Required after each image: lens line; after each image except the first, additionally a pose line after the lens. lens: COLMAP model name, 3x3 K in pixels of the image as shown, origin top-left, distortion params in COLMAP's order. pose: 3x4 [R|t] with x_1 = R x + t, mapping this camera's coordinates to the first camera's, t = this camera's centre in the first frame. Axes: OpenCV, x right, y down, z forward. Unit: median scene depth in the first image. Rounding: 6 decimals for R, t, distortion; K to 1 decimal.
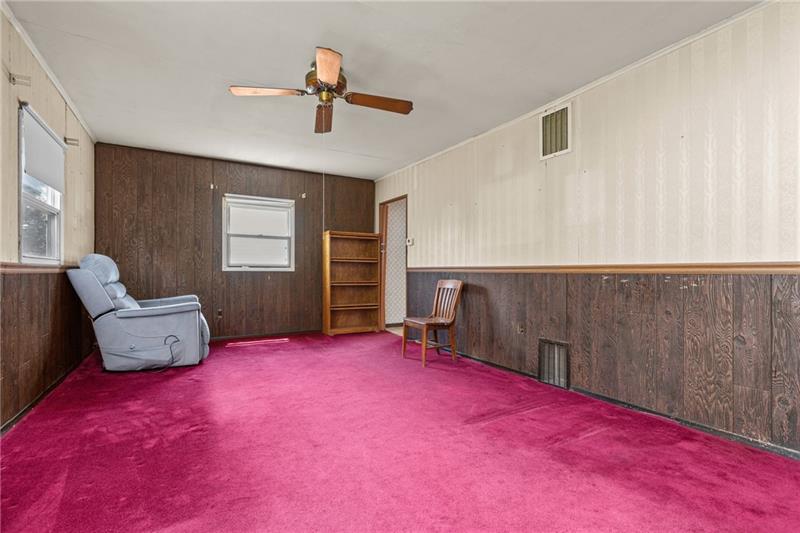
lens RADIAL K [[369.7, 0, 402.0], [0, 369.7, 271.1], [0, 0, 1]] dist [-0.001189, -0.000619]
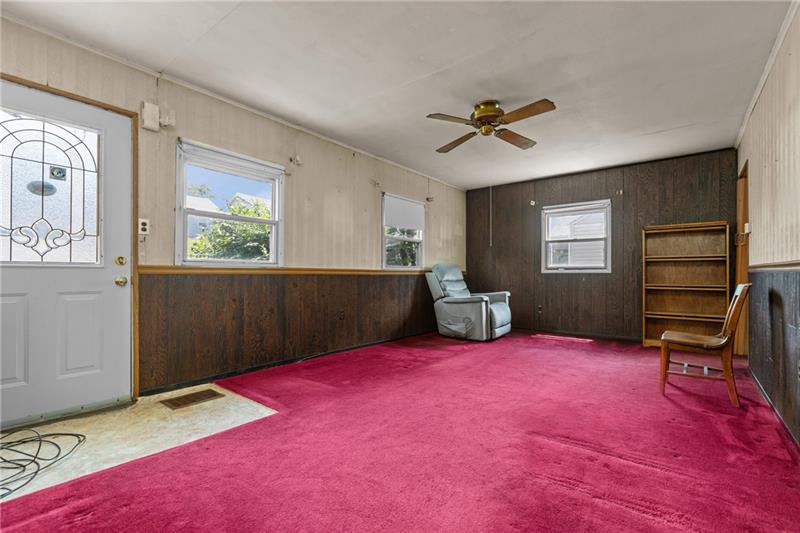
lens RADIAL K [[369.7, 0, 404.2], [0, 369.7, 270.7], [0, 0, 1]] dist [-0.001189, -0.000619]
pose [[0.354911, -0.014957, -0.934781, 0.455677], [0.004160, 0.999887, -0.014419, 0.007108], [0.934891, 0.001229, 0.354933, 0.173335]]
